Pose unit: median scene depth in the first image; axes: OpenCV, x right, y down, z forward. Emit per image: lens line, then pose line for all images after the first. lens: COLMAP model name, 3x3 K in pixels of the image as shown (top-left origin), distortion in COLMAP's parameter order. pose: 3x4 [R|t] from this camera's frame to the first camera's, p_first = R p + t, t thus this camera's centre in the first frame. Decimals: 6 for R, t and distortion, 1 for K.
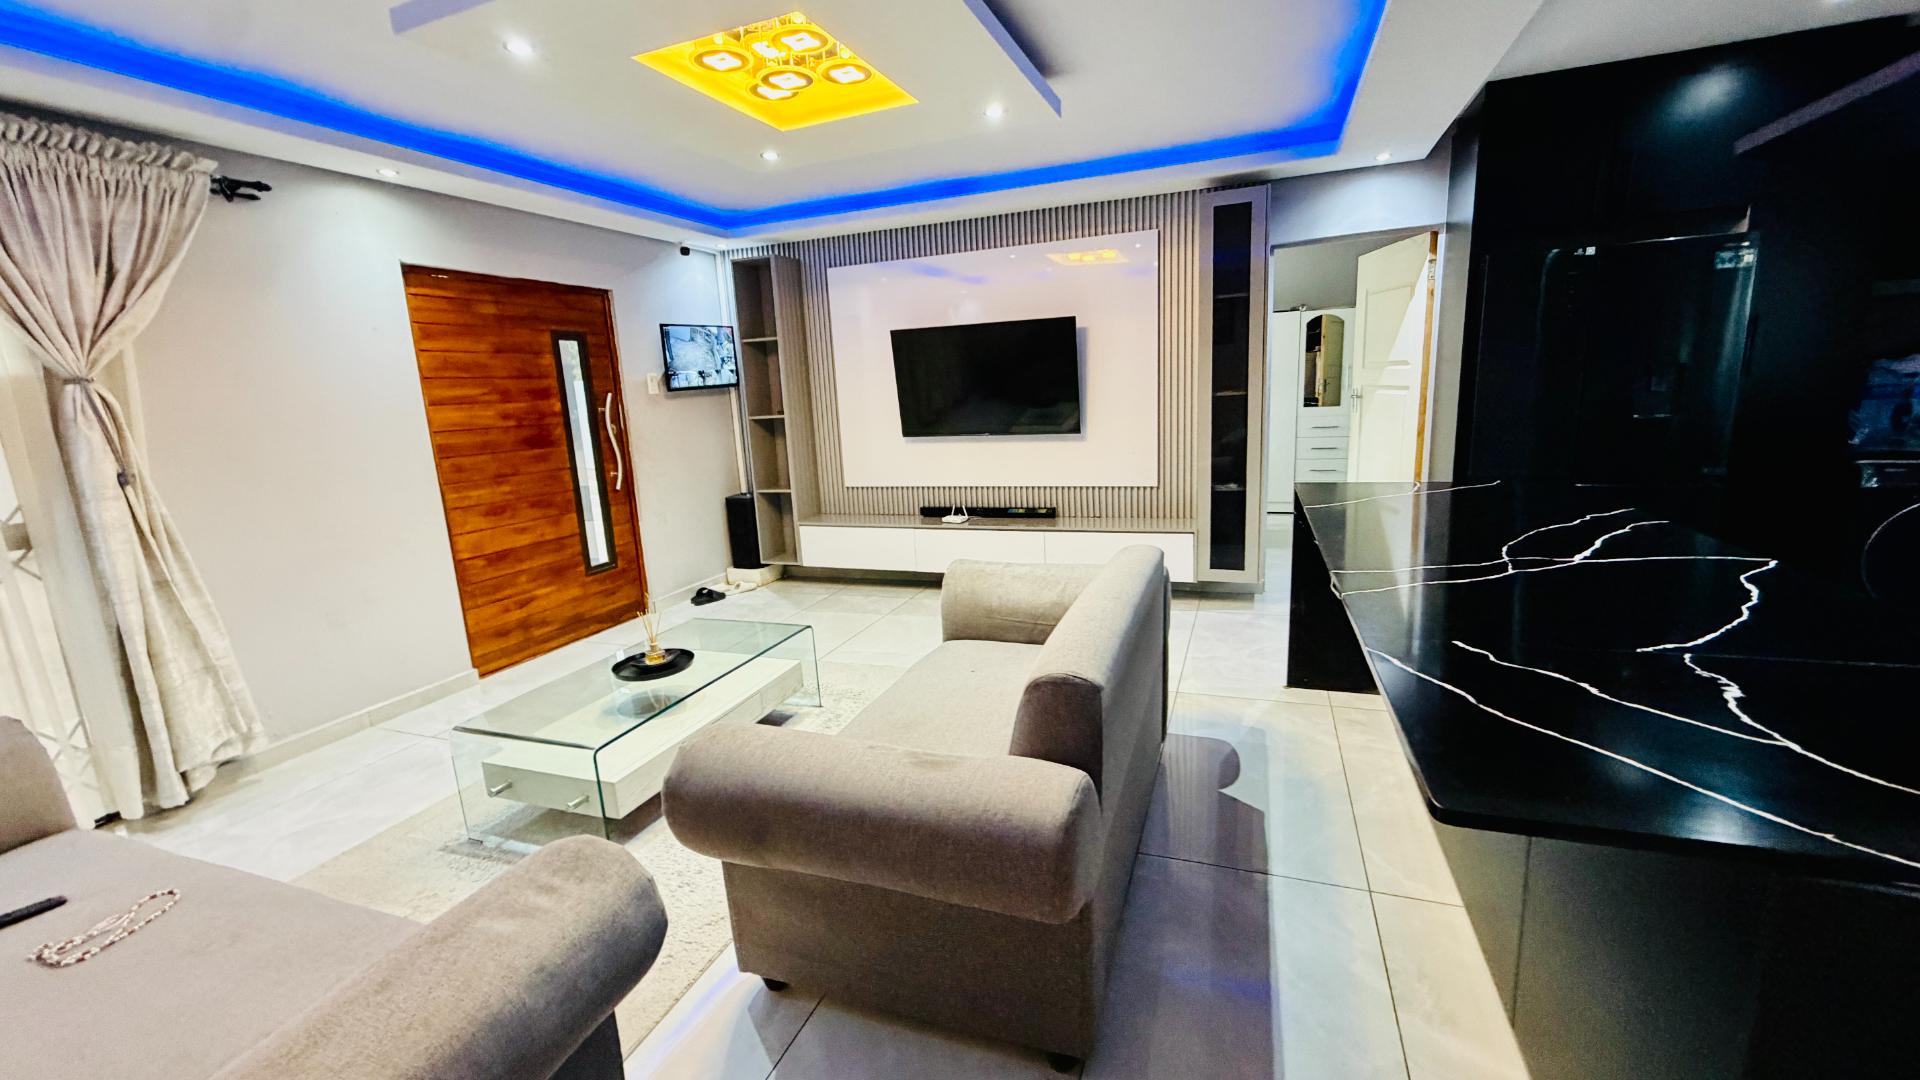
lens RADIAL K [[764.7, 0, 960.1], [0, 764.7, 542.0], [0, 0, 1]] dist [0.000130, 0.000170]
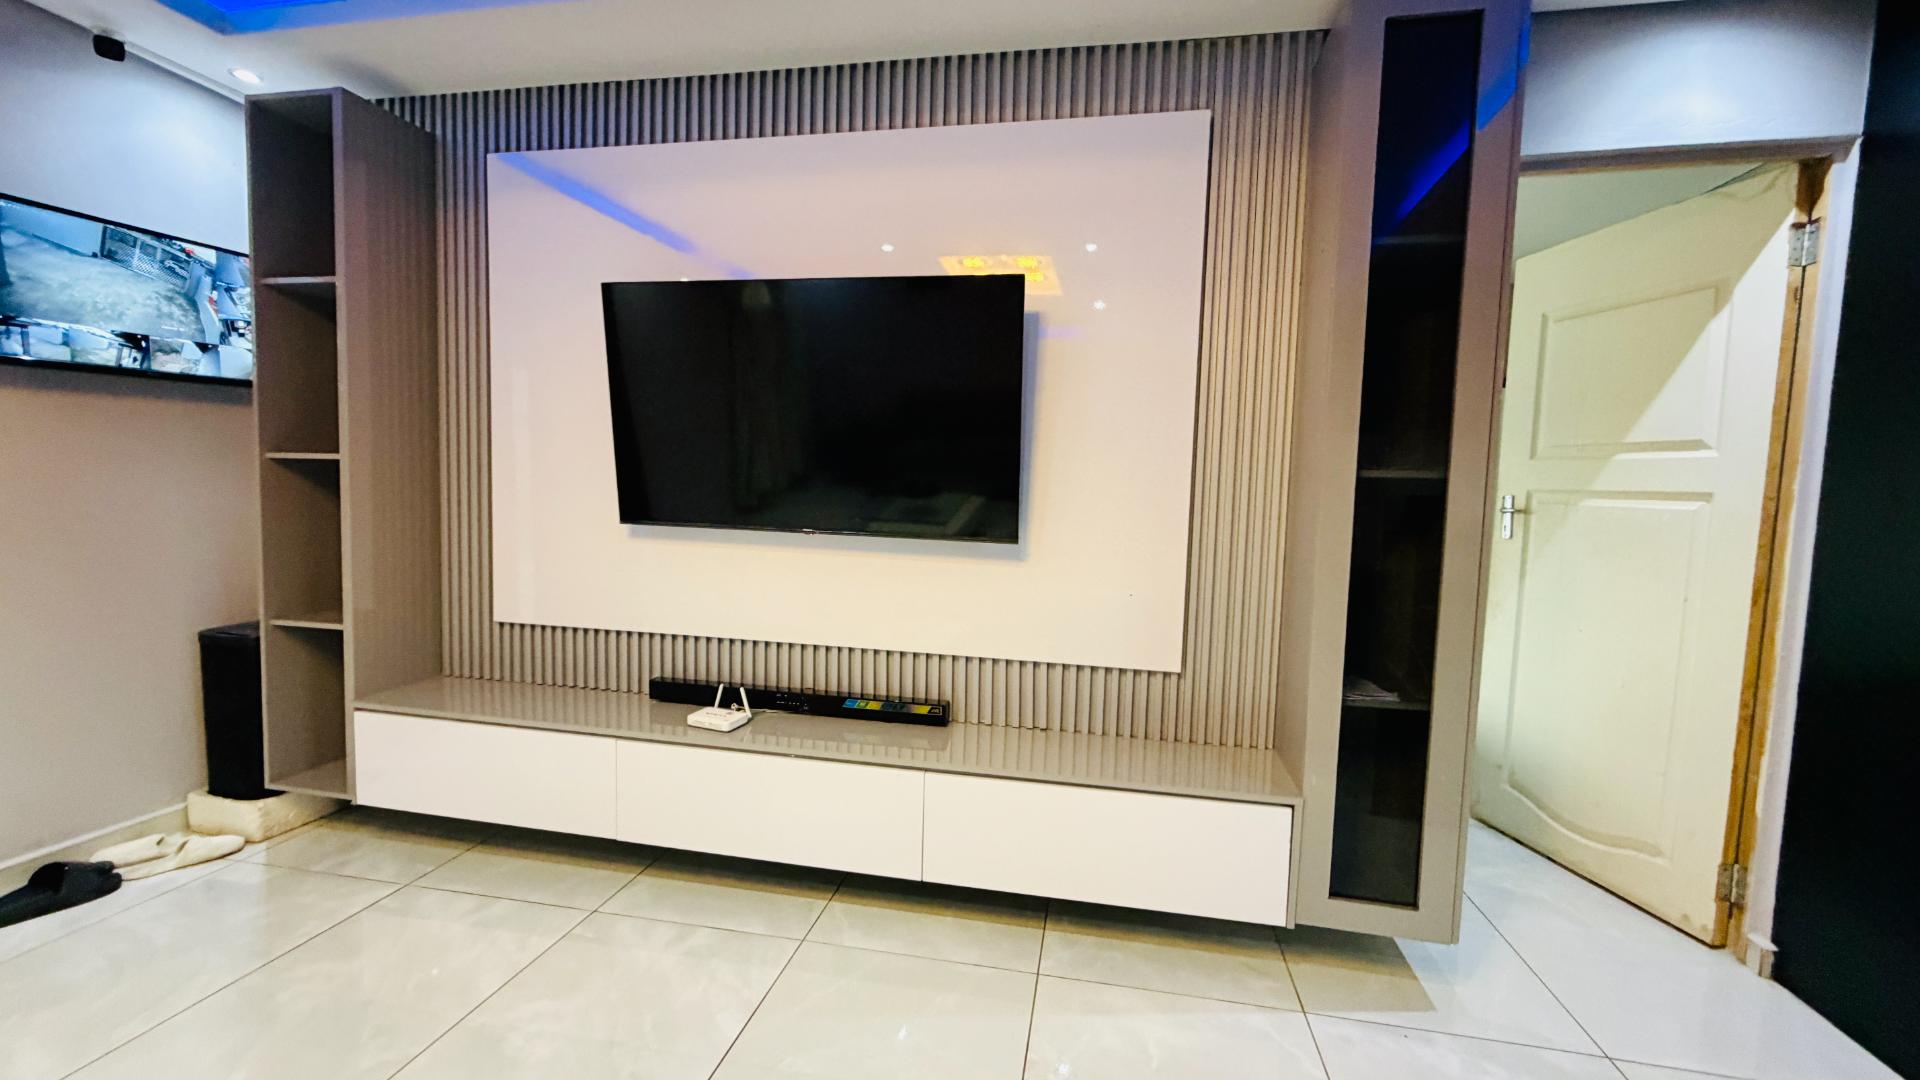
lens RADIAL K [[764.7, 0, 960.1], [0, 764.7, 536.6], [0, 0, 1]] dist [0.000130, 0.000170]
pose [[0.981639, 0.069424, 0.177668, 0.049227], [-0.044939, 0.989369, -0.138307, -0.089037], [-0.185381, 0.127783, 0.974323, 0.614353]]
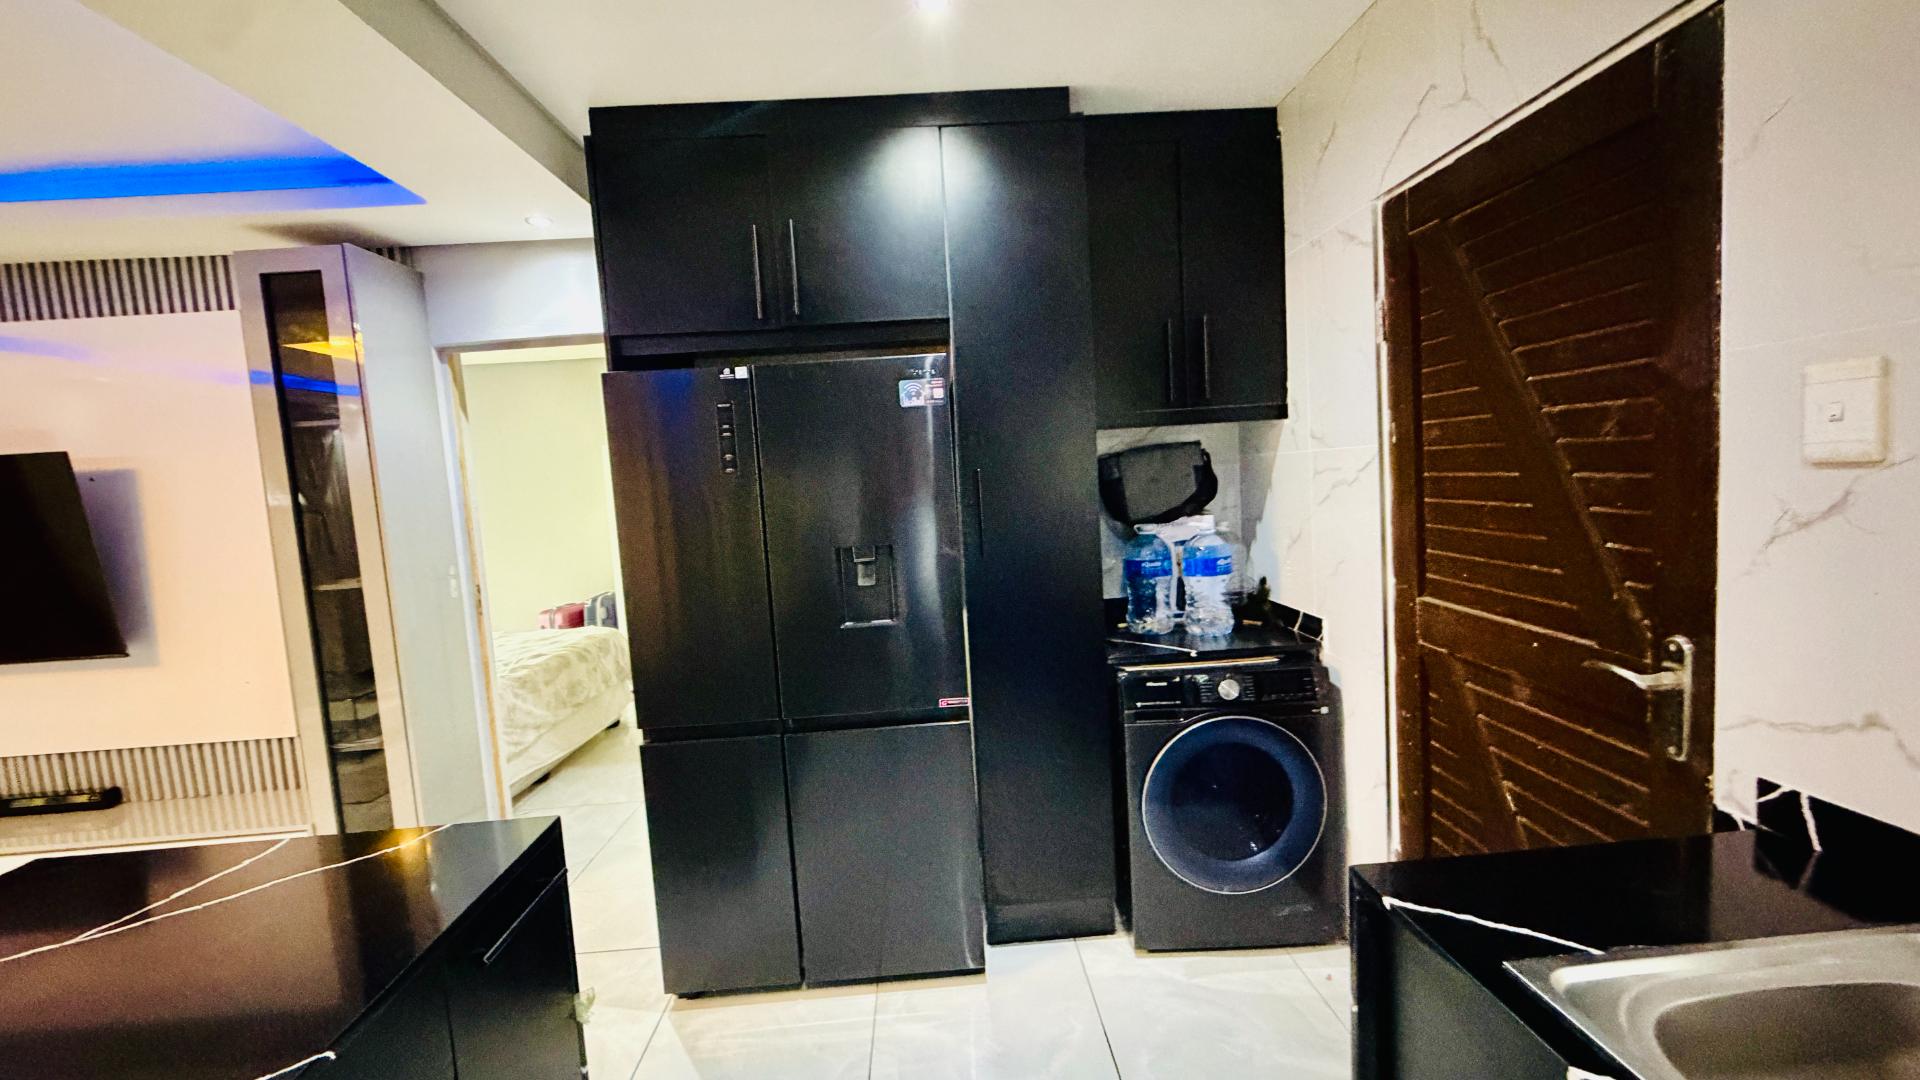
lens RADIAL K [[811.4, 0, 960.5], [0, 811.4, 552.8], [0, 0, 1]] dist [0.000813, -0.000185]
pose [[0.920916, -0.037116, 0.387990, 0.519990], [0.090556, 0.988590, -0.120370, -0.097096], [-0.379096, 0.145985, 0.913770, 0.242601]]
